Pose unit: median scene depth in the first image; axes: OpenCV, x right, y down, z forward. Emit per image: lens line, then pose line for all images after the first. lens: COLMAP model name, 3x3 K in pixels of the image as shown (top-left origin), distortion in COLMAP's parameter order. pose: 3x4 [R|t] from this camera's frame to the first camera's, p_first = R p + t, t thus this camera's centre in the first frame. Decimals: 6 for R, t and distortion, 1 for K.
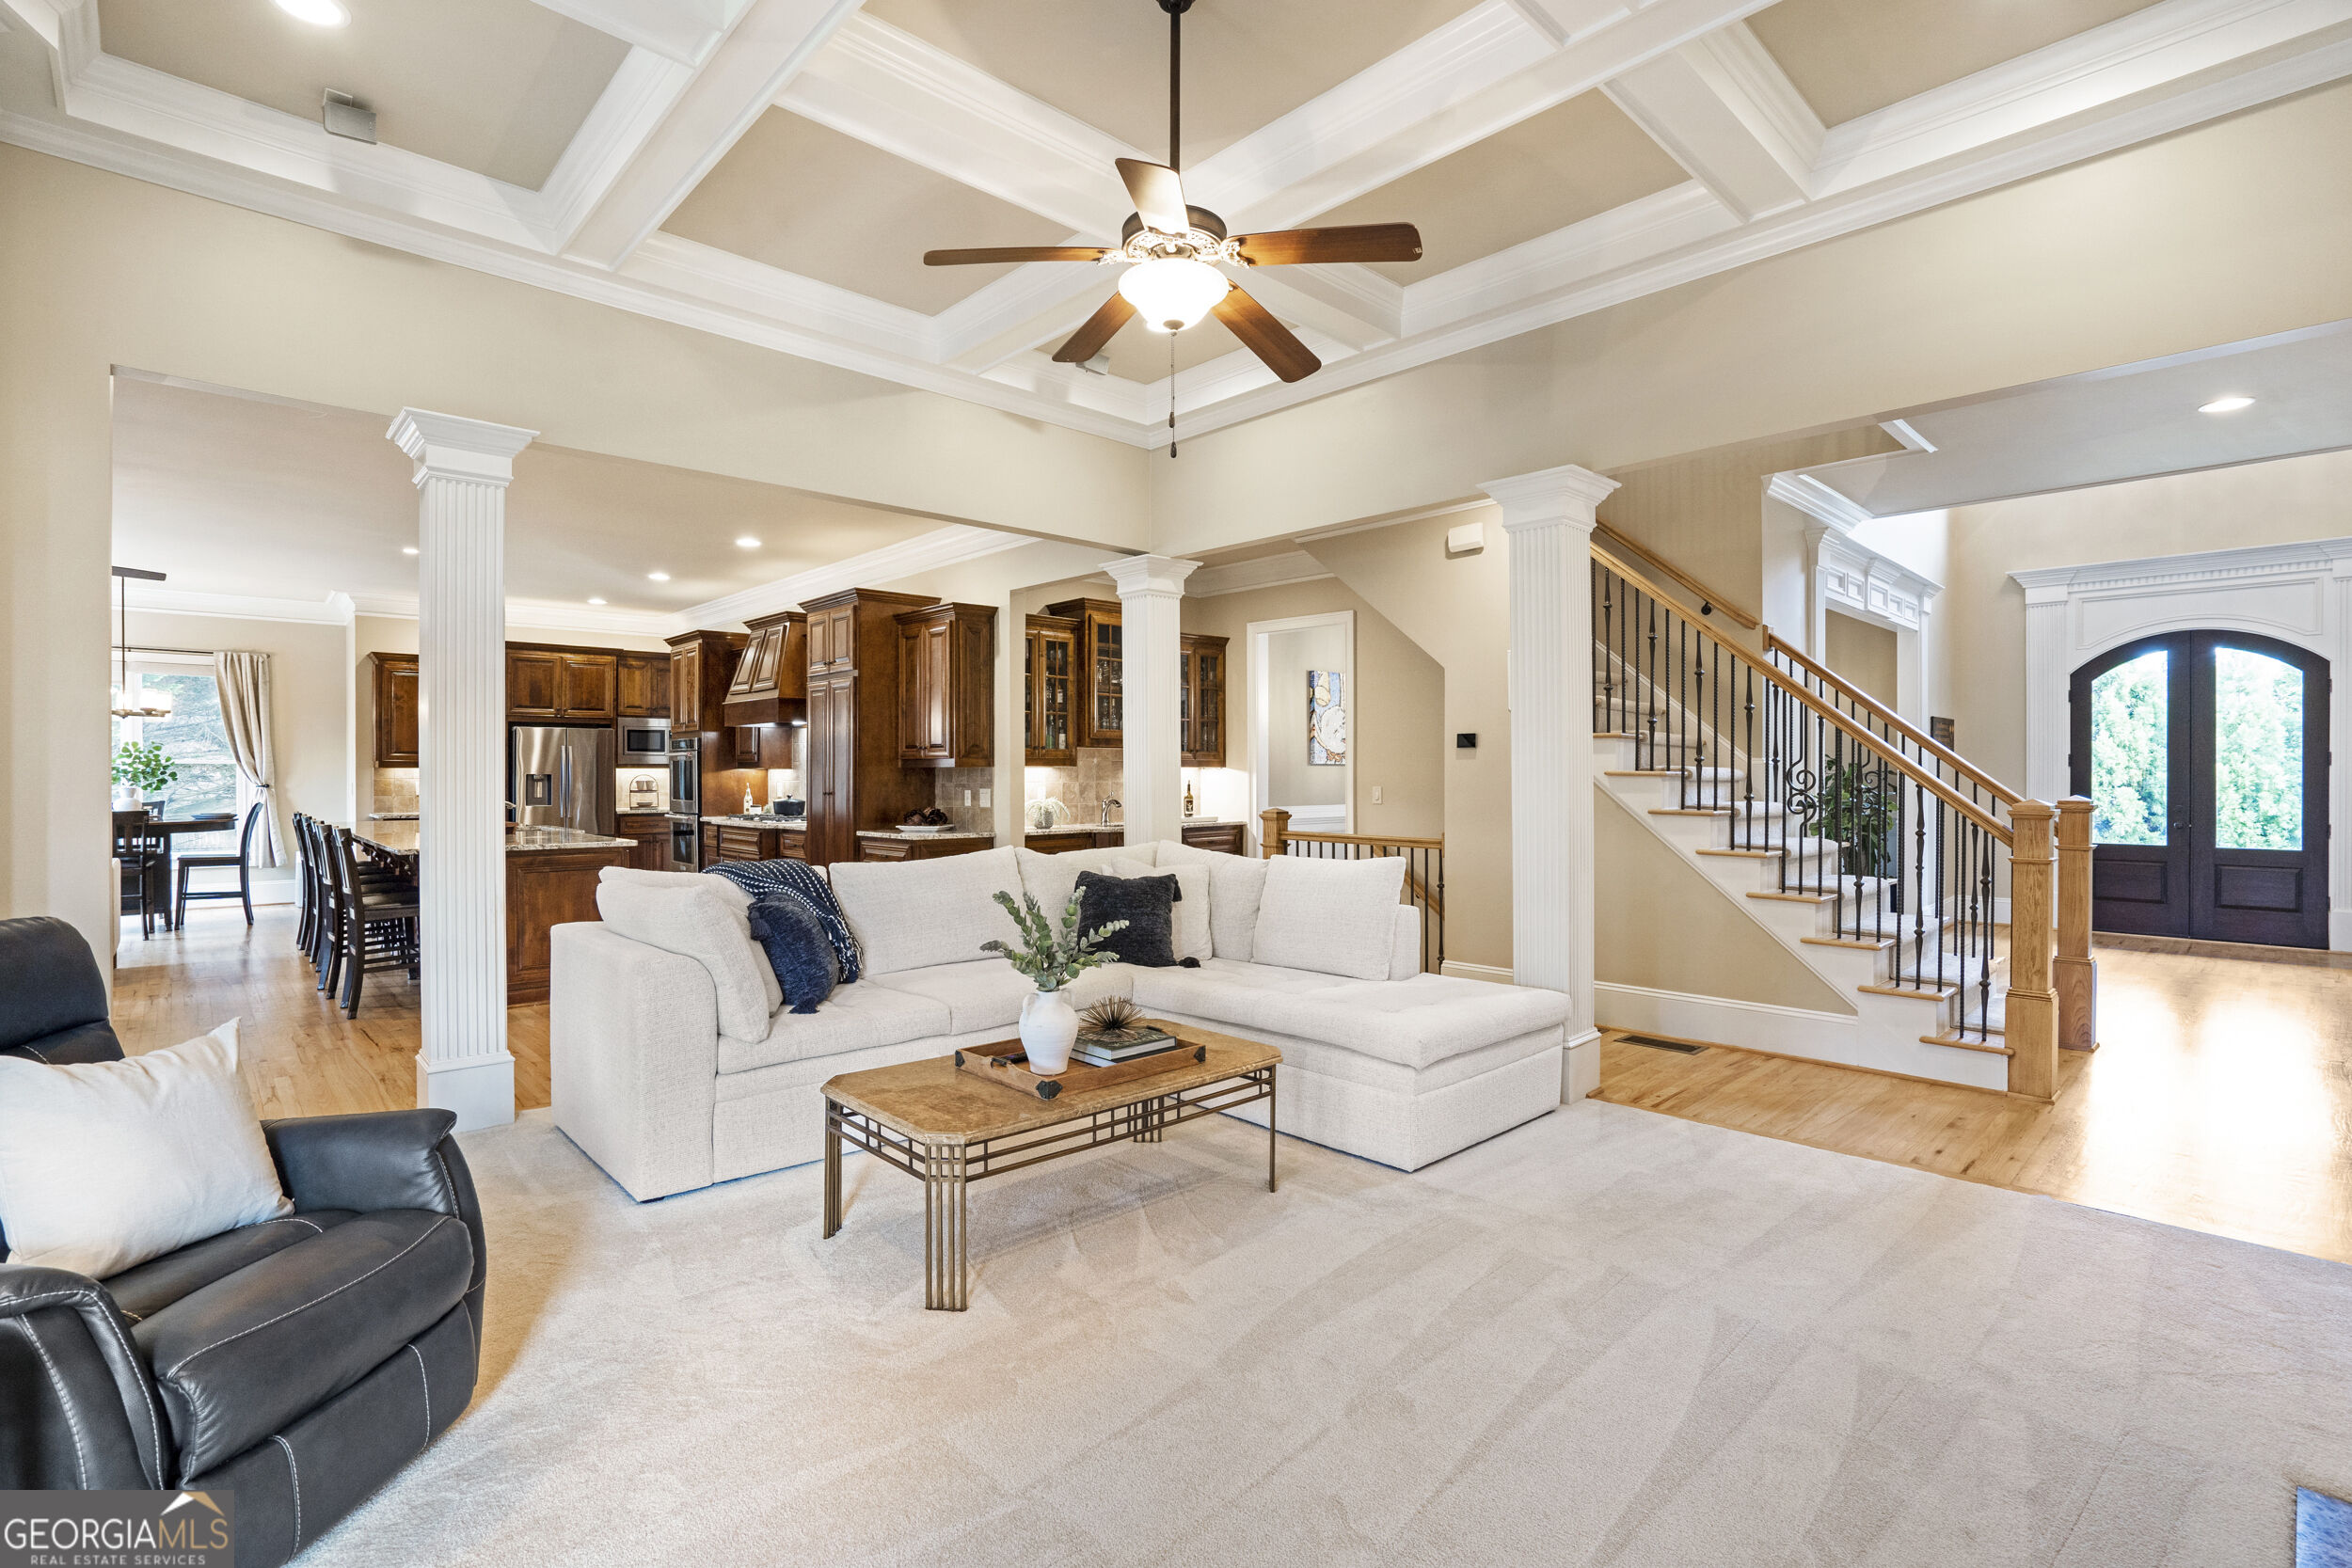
lens RADIAL K [[1095.0, 0, 1189.0], [0, 1095.0, 782.4], [0, 0, 1]] dist [-0.016028, 0.000210]
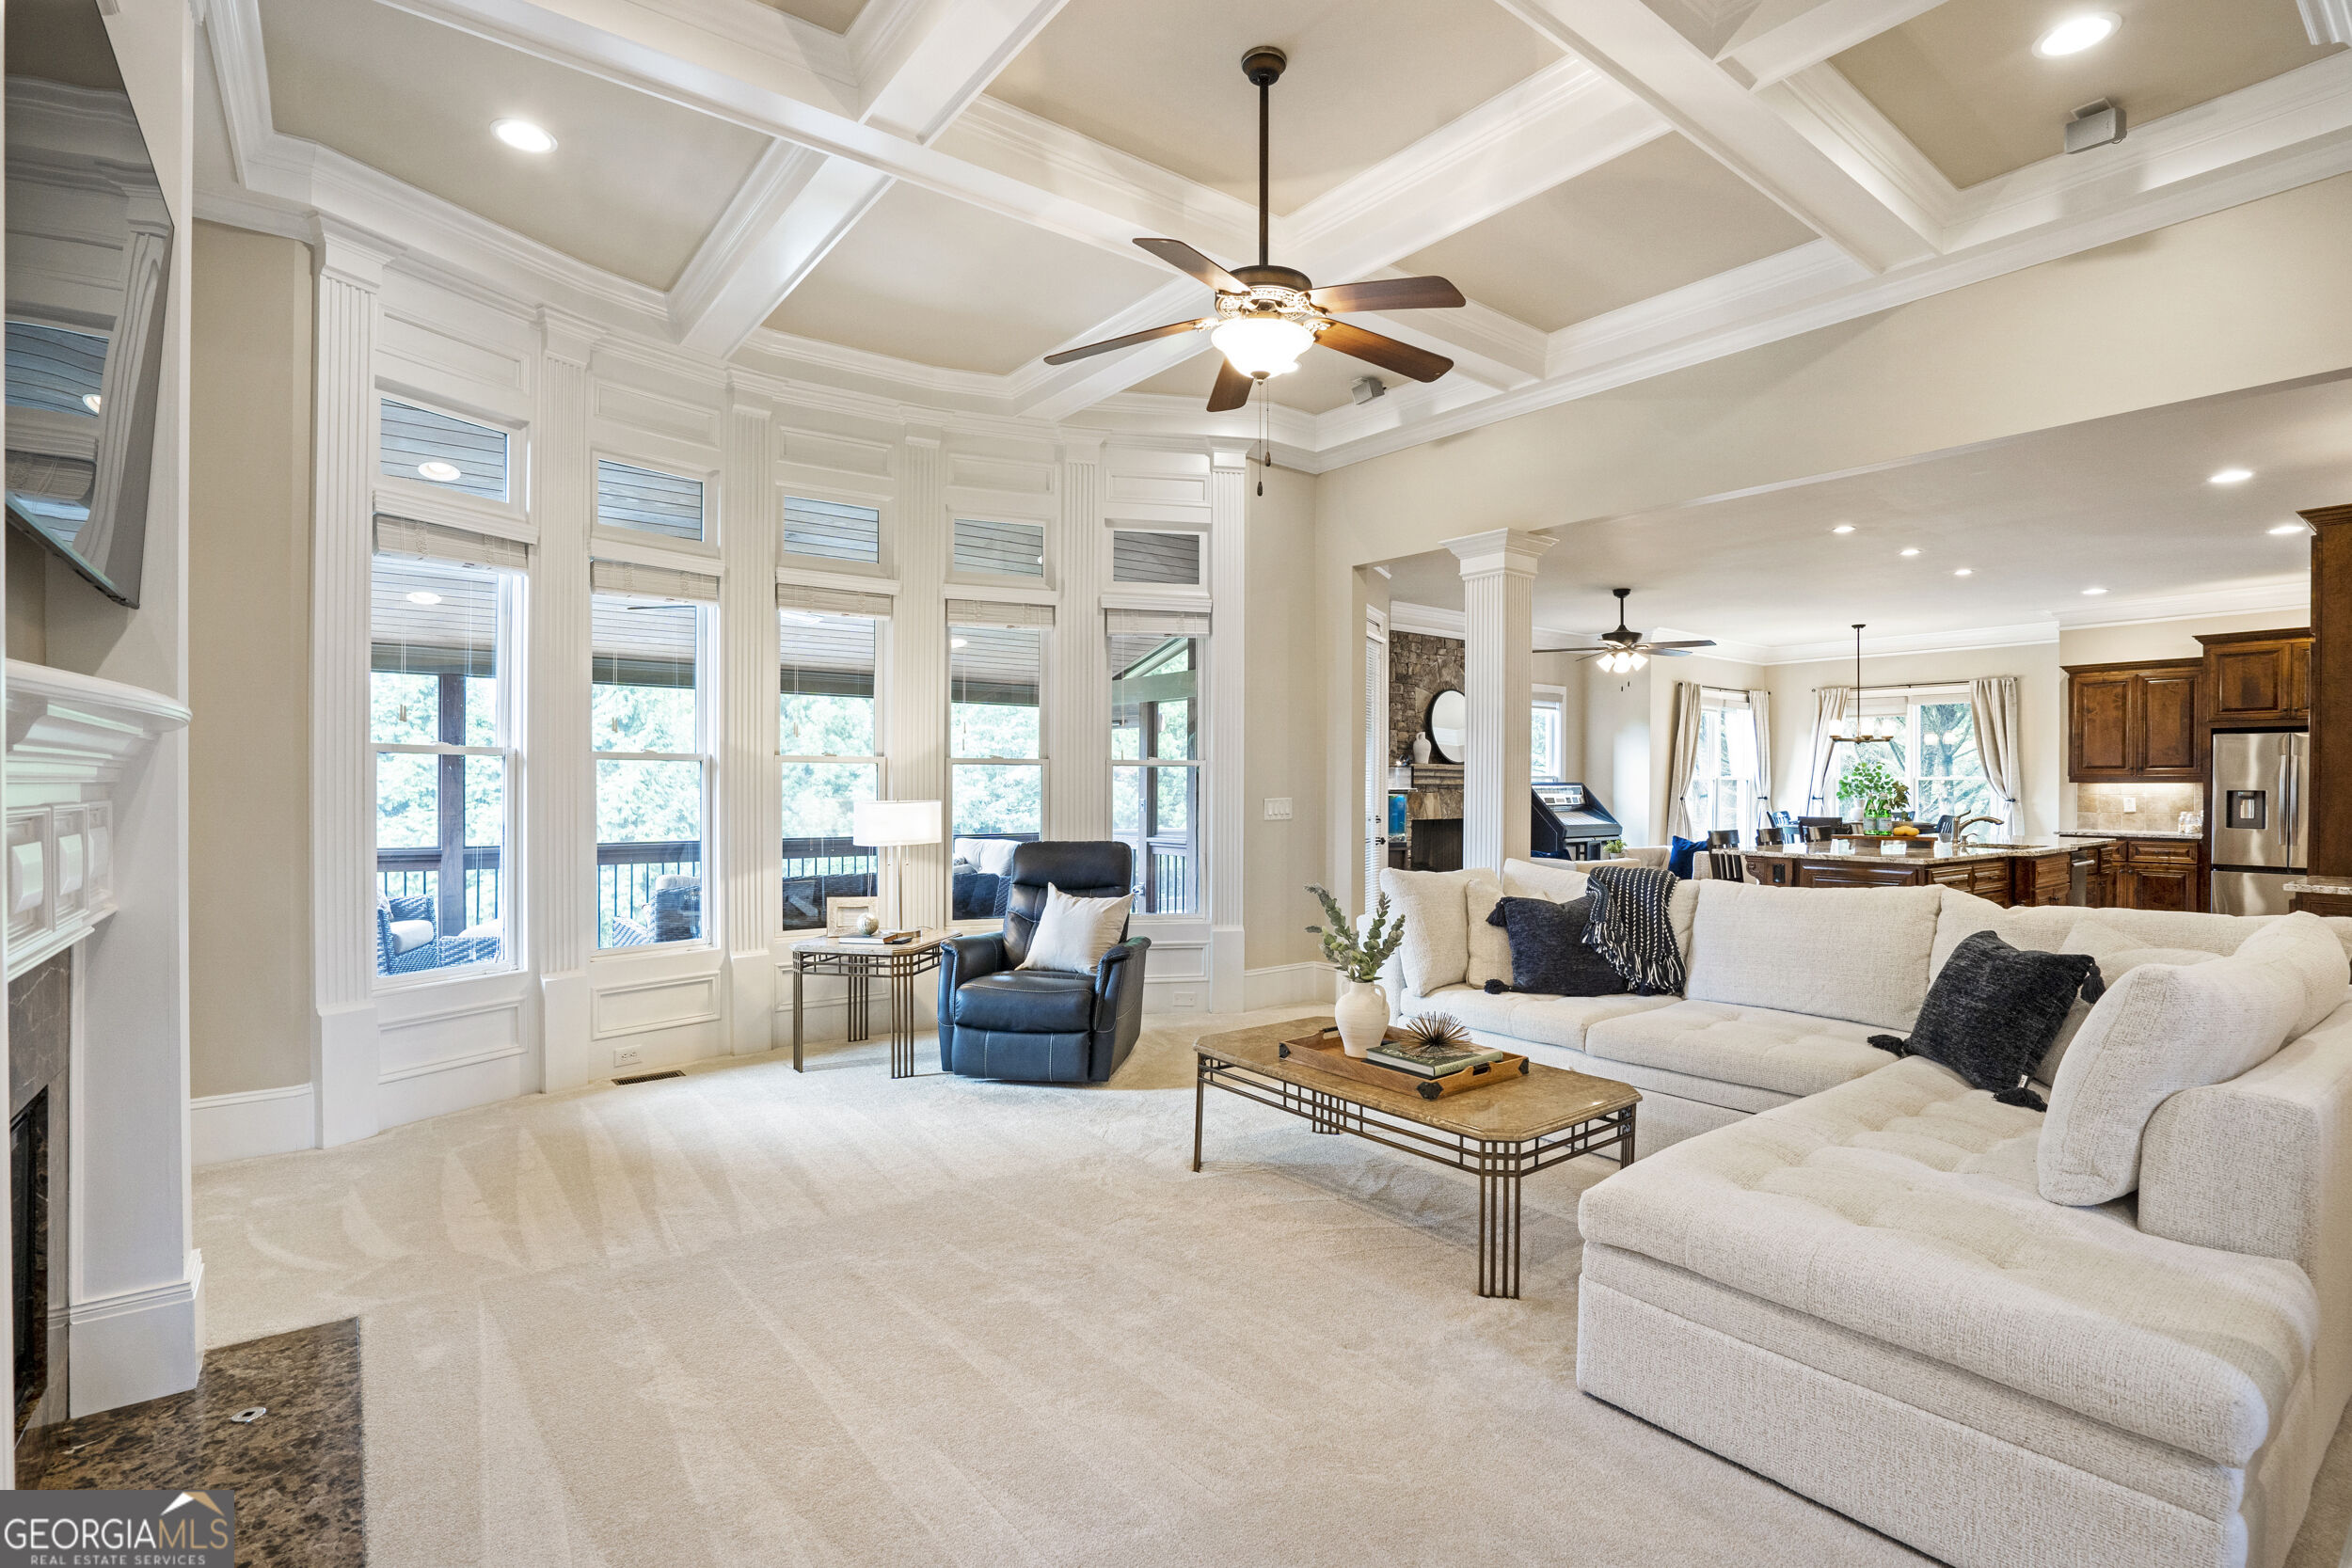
lens RADIAL K [[1095.0, 0, 1184.5], [0, 1095.0, 790.7], [0, 0, 1]] dist [-0.016028, 0.000210]
pose [[-0.087378, 0.001592, -0.996174, 0.846069], [-0.011361, 0.999932, 0.002595, 0.000660], [0.996110, 0.011545, -0.087354, 0.799200]]
